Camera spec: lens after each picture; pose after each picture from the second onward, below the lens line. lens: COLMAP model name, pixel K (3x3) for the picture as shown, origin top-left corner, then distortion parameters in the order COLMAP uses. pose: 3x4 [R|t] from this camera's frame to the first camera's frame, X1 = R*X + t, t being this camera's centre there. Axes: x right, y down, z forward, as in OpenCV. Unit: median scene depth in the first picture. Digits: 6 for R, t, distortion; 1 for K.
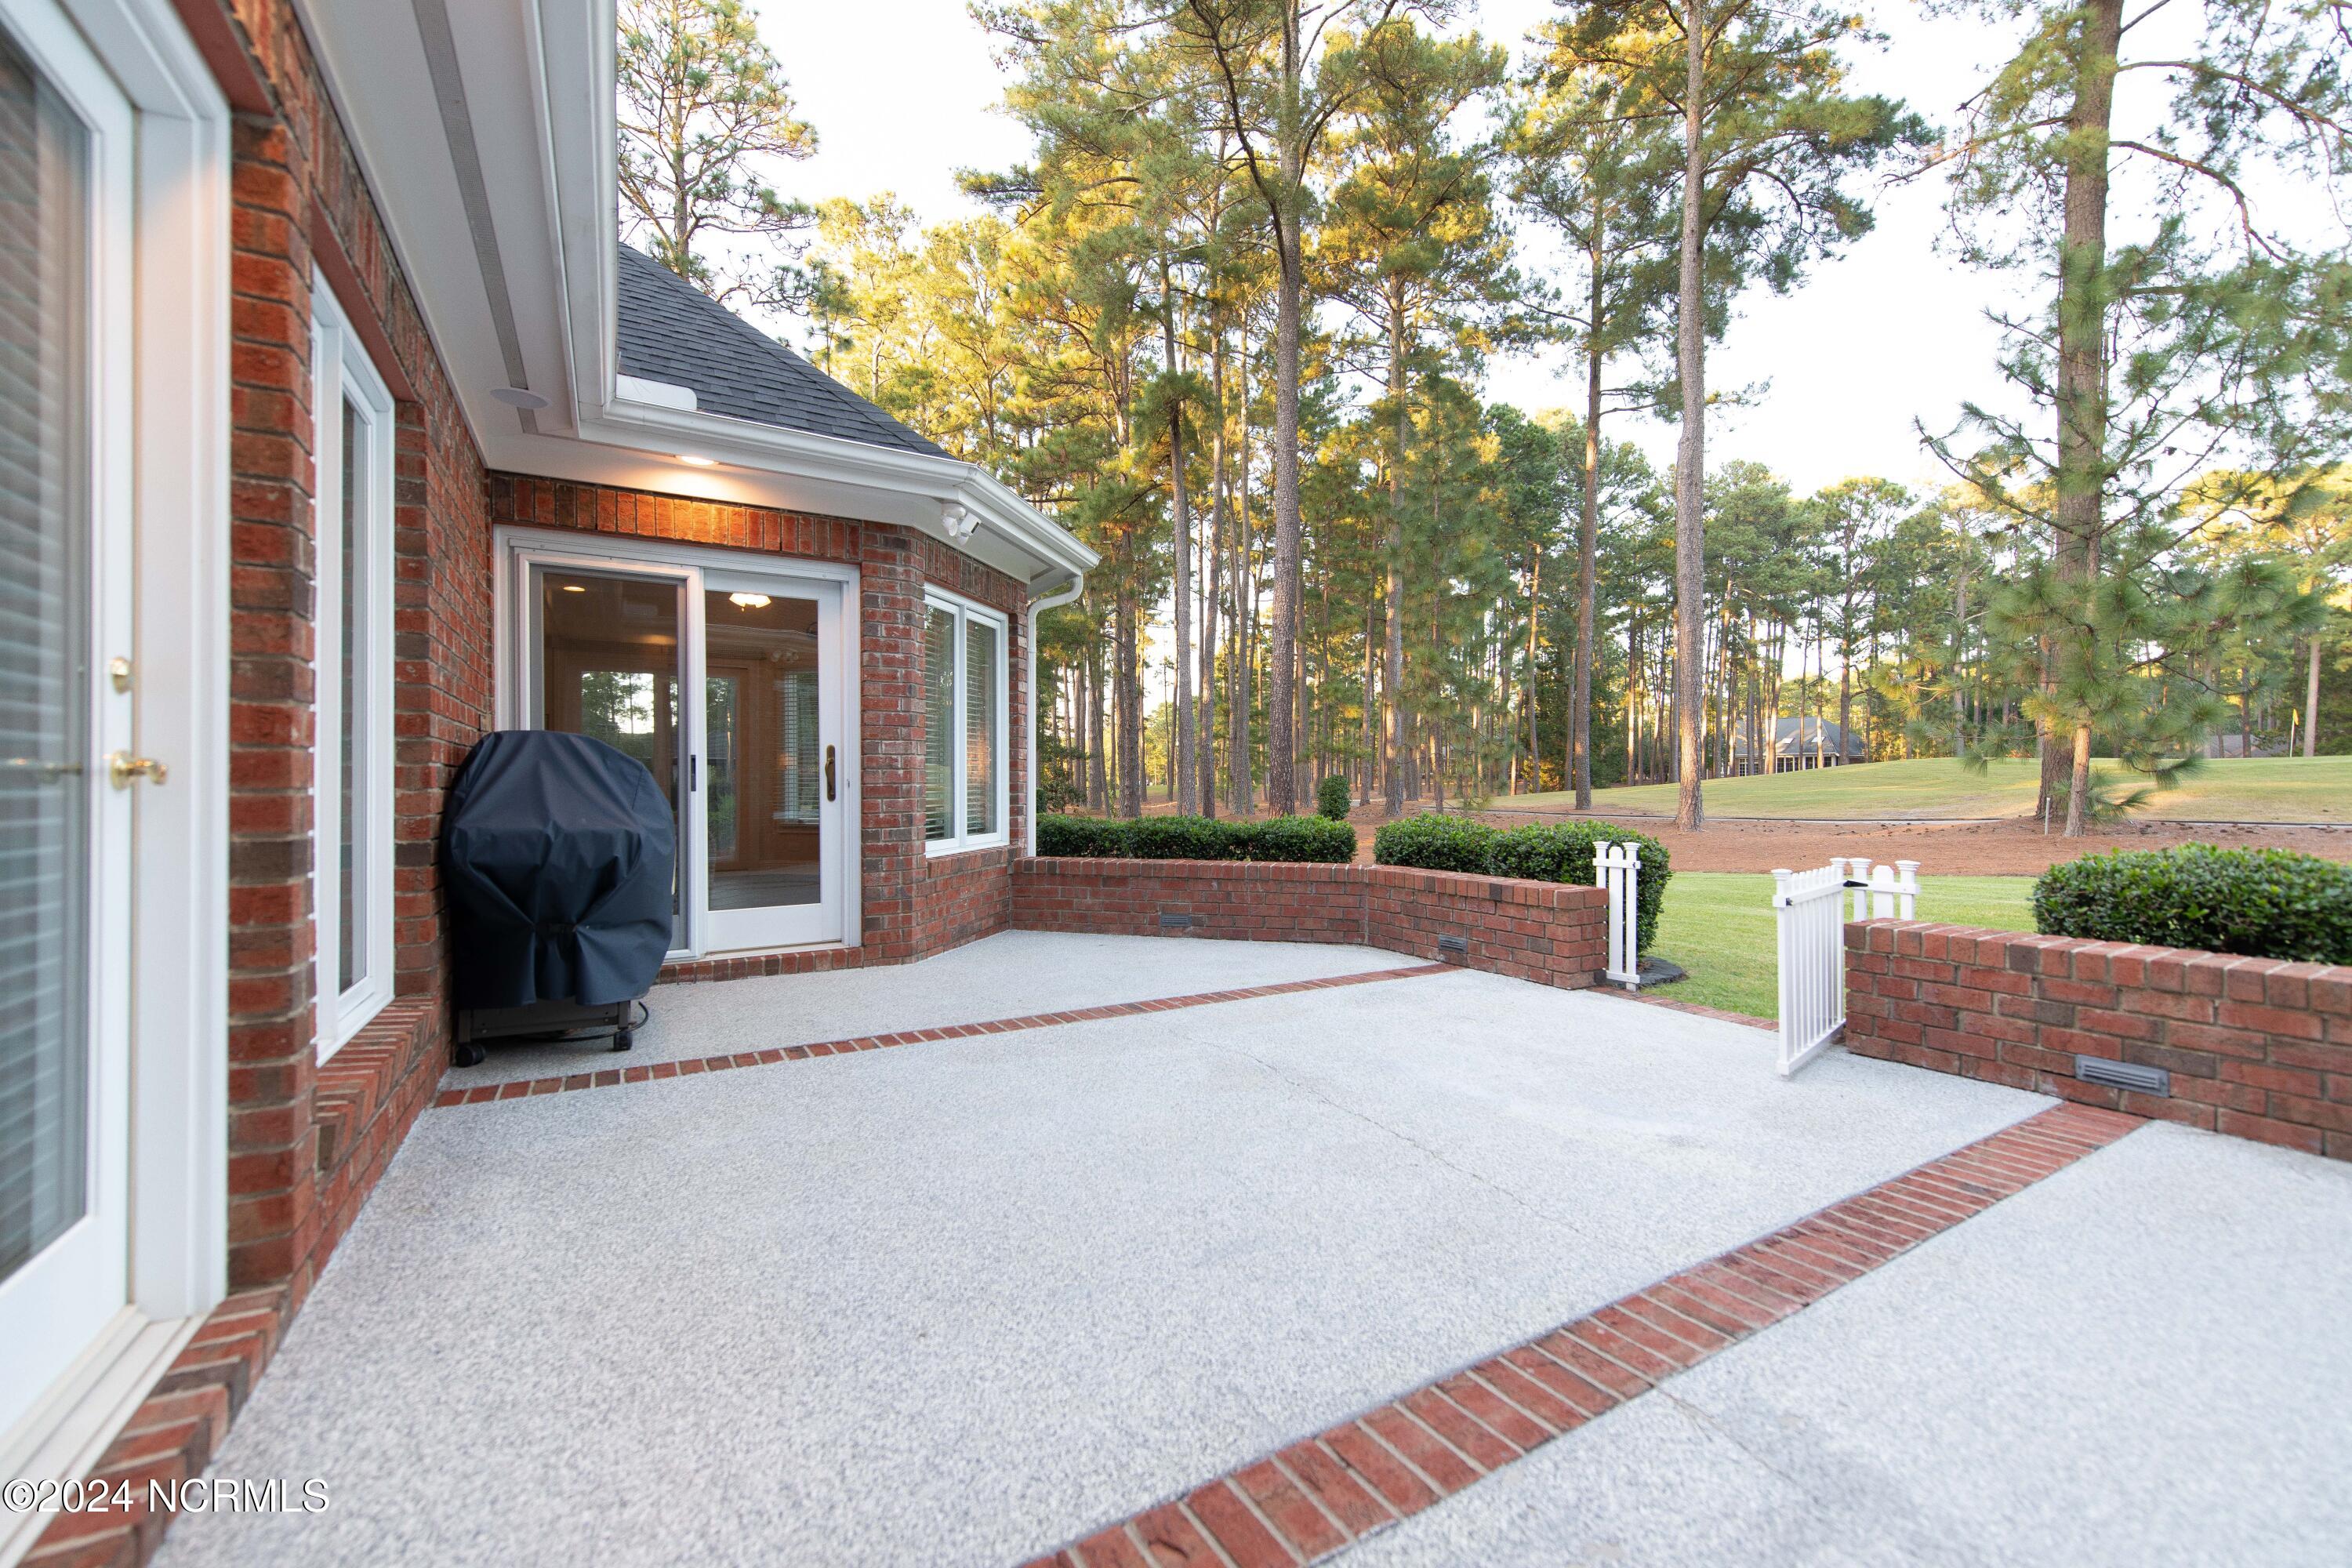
lens RADIAL K [[933.3, 0, 1171.8], [0, 933.3, 787.1], [0, 0, 1]] dist [0.016756, -0.003251]
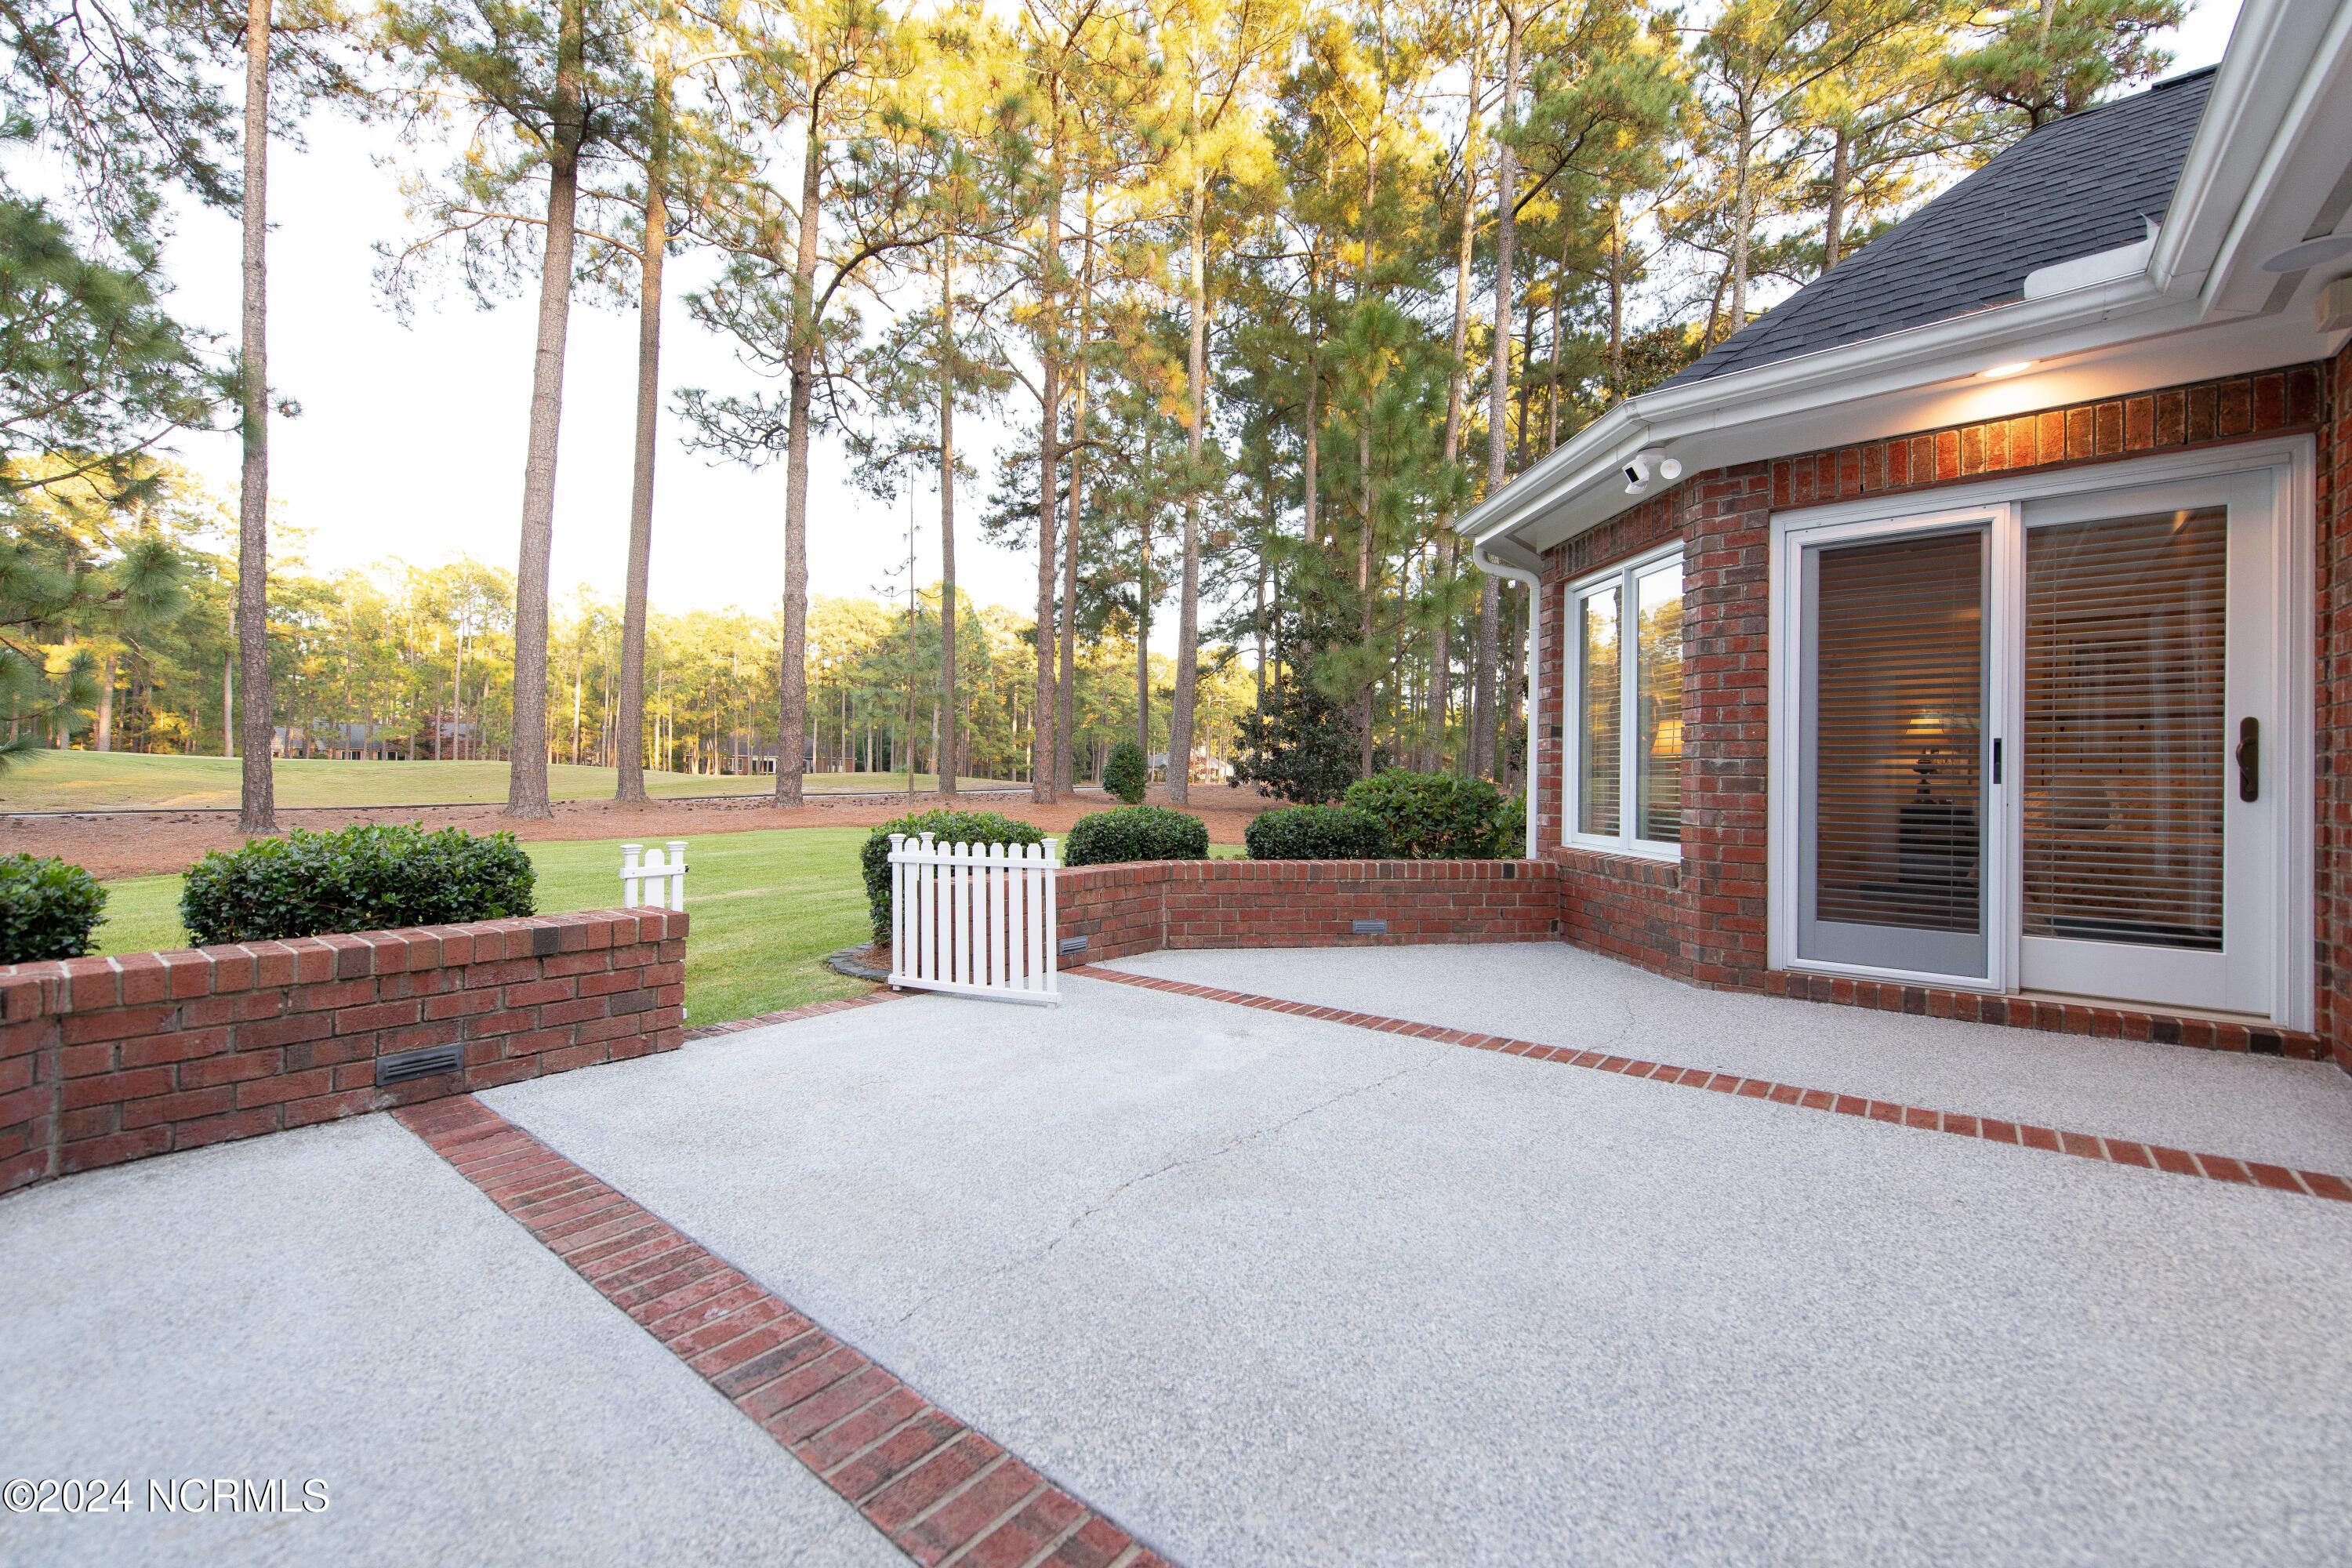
lens RADIAL K [[933.3, 0, 1190.8], [0, 933.3, 781.6], [0, 0, 1]] dist [0.016756, -0.003251]
pose [[-0.350478, -0.002394, 0.936568, -0.103855], [-0.003896, 0.999992, 0.001098, 0.001727], [-0.936563, -0.003264, -0.350484, 0.229615]]
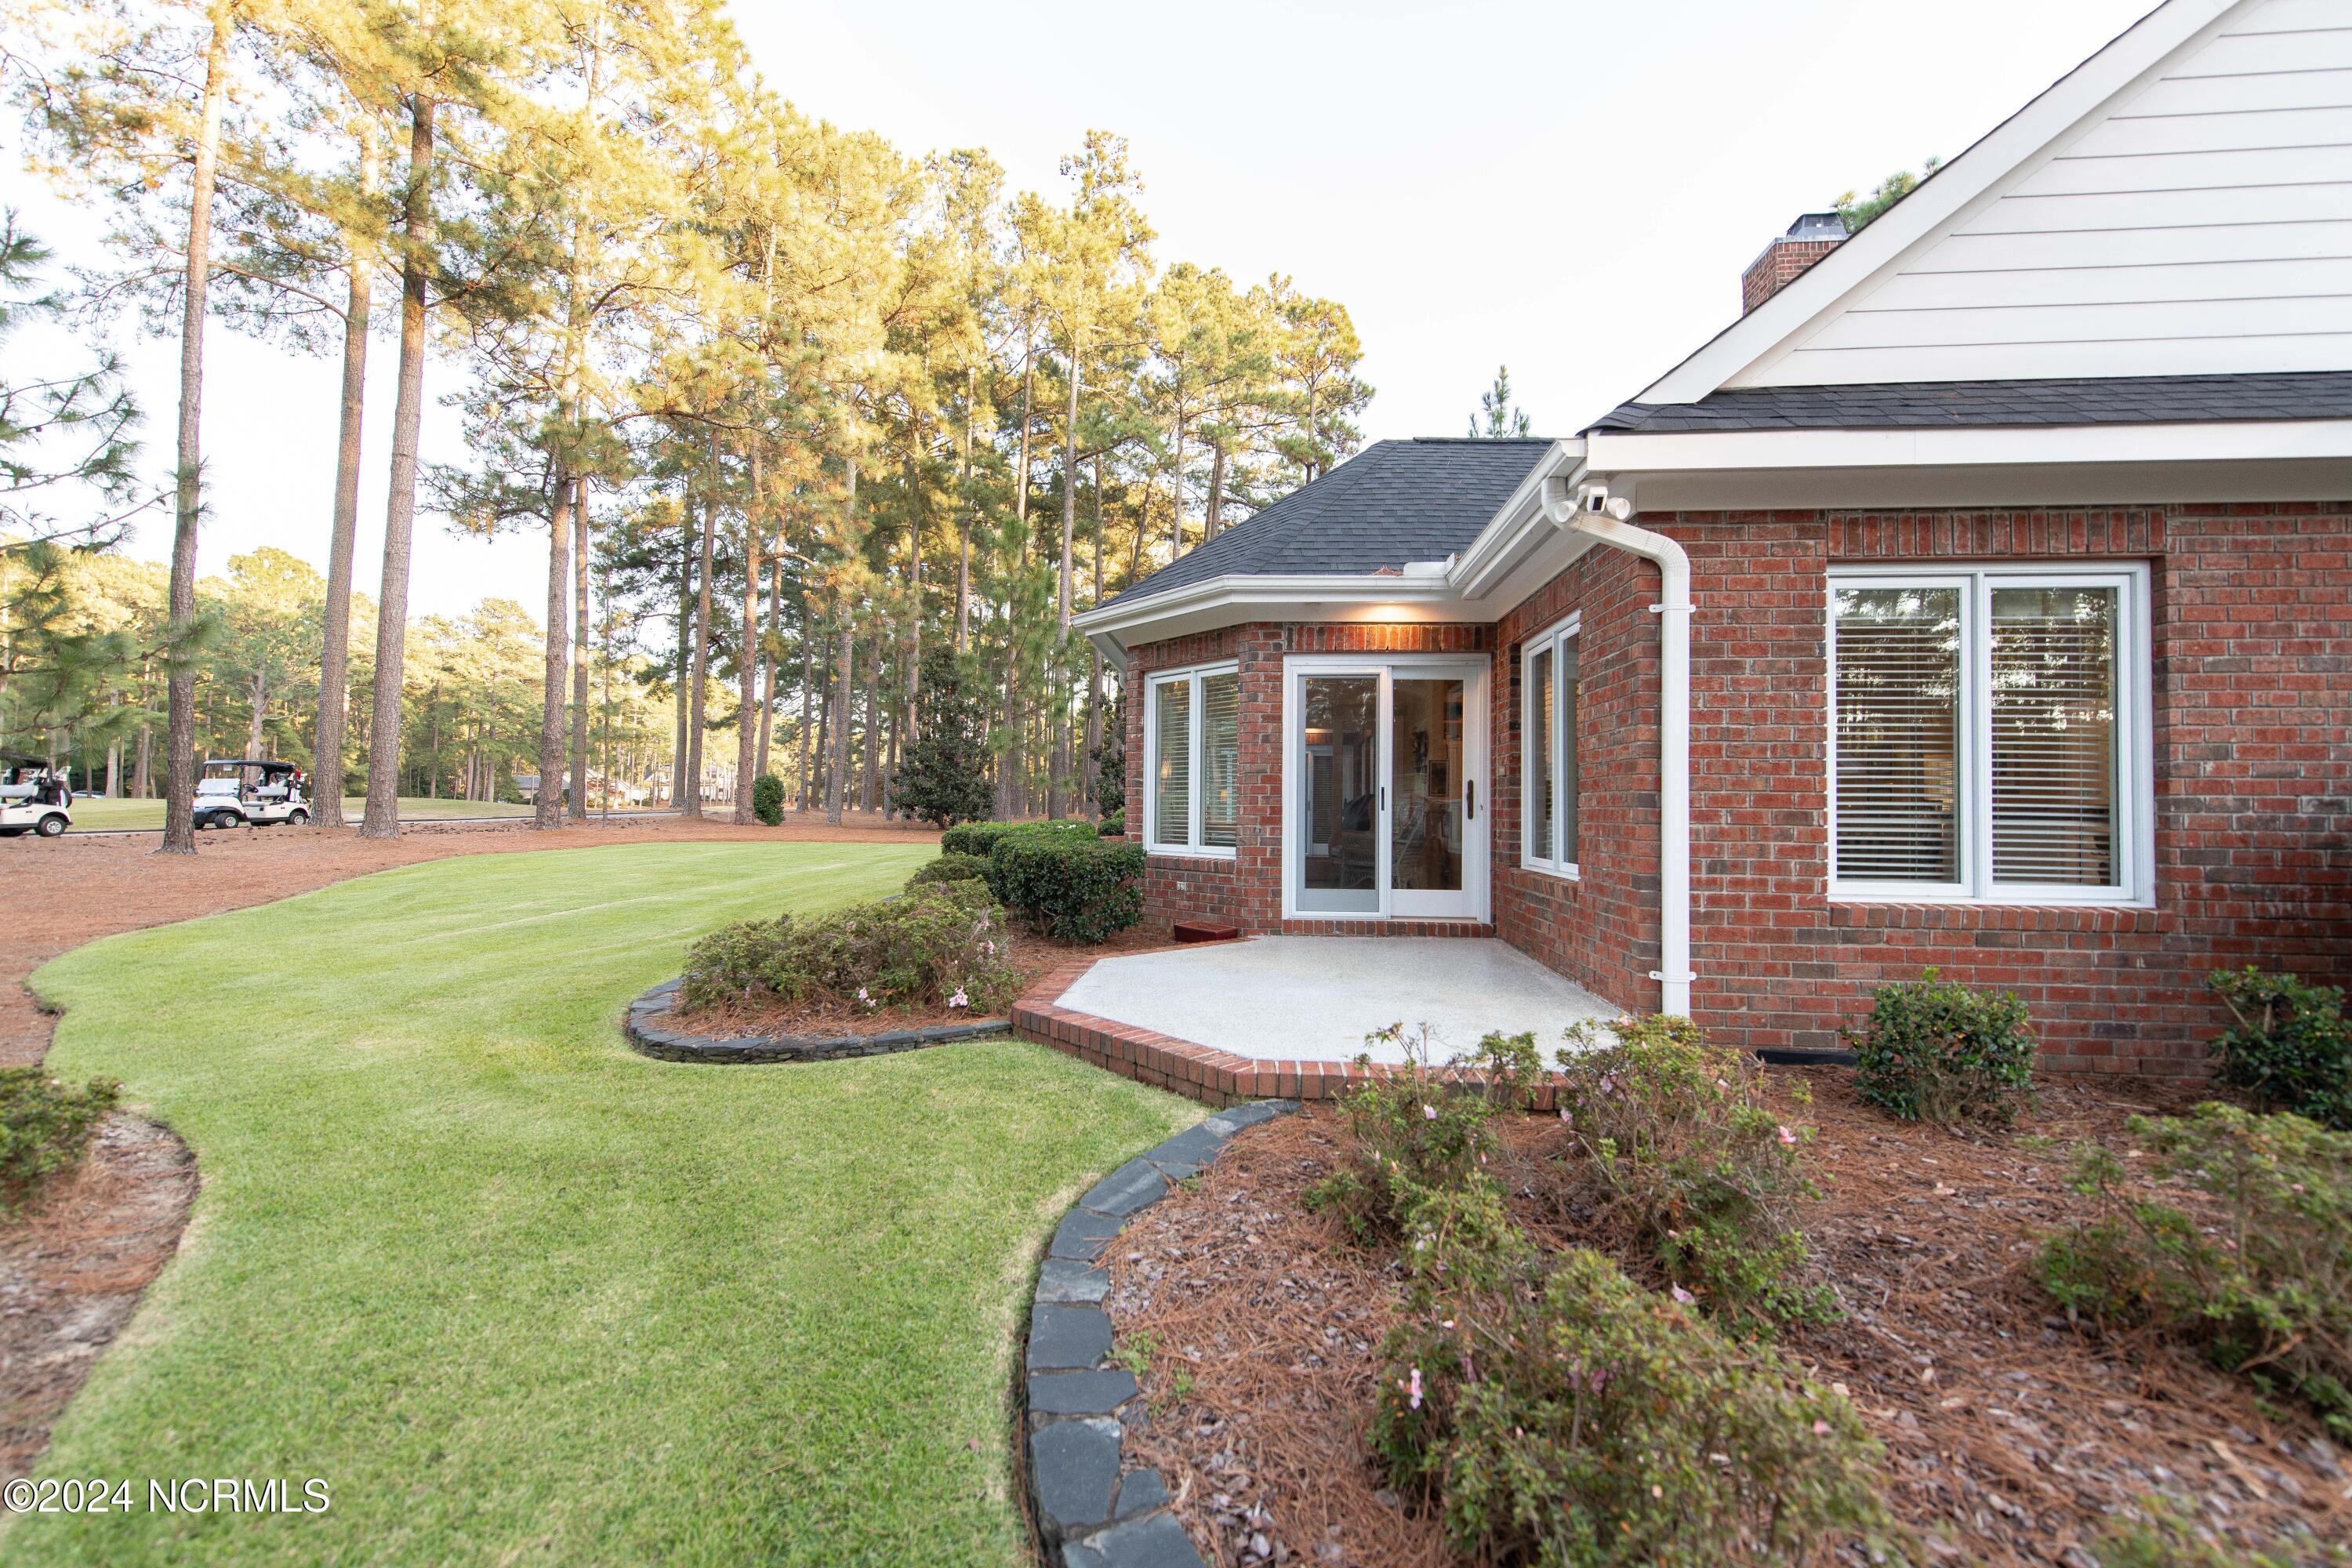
lens RADIAL K [[933.3, 0, 1182.9], [0, 933.3, 788.7], [0, 0, 1]] dist [0.016756, -0.003251]
pose [[-0.827725, 0.007595, 0.561083, -0.129185], [-0.004466, 0.999788, -0.020123, 0.000544], [-0.561117, -0.019162, -0.827515, 0.405883]]
